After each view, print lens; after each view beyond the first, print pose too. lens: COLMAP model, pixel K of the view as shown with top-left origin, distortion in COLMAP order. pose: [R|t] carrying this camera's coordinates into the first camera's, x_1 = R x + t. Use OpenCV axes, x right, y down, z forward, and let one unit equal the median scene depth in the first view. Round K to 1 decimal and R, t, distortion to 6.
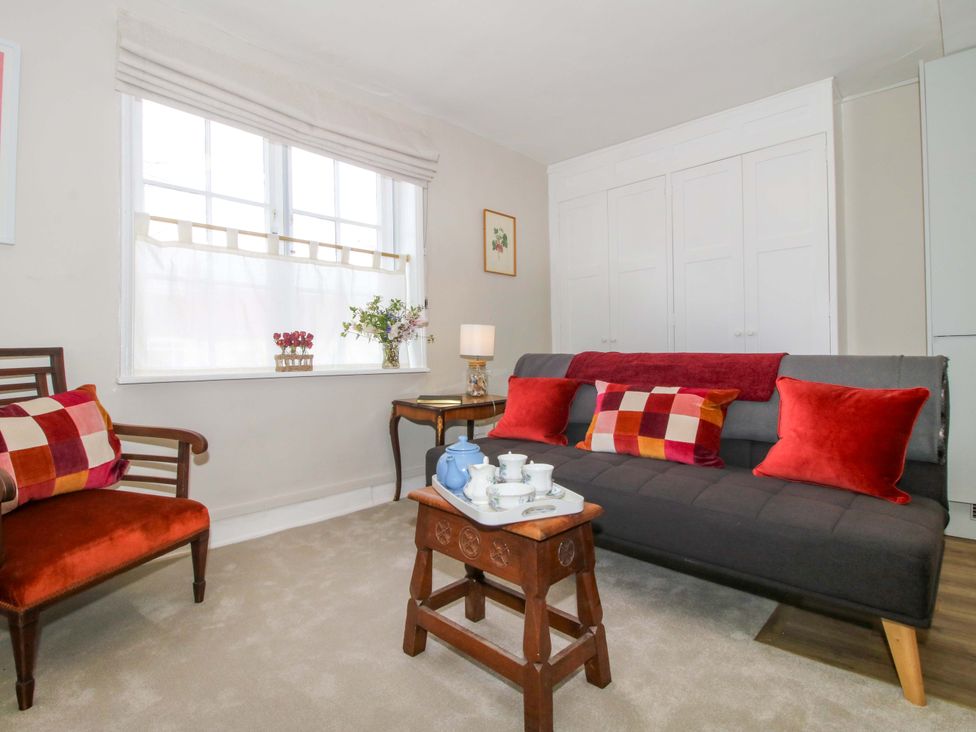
lens RADIAL K [[508.9, 0, 480.7], [0, 508.9, 358.2], [0, 0, 1]] dist [0.002856, -0.014029]
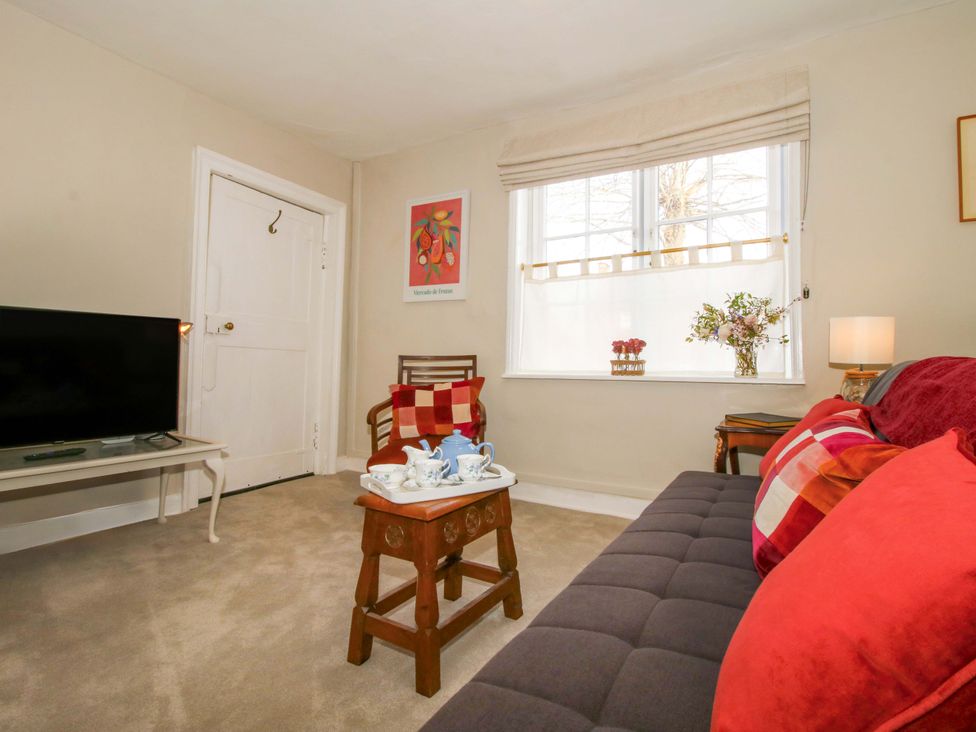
lens RADIAL K [[508.9, 0, 480.7], [0, 508.9, 358.2], [0, 0, 1]] dist [0.002856, -0.014029]
pose [[0.211620, -0.014082, -0.977251, 0.614322], [-0.023407, 0.999536, -0.019472, 0.016664], [0.977072, 0.026995, 0.211192, 0.453162]]
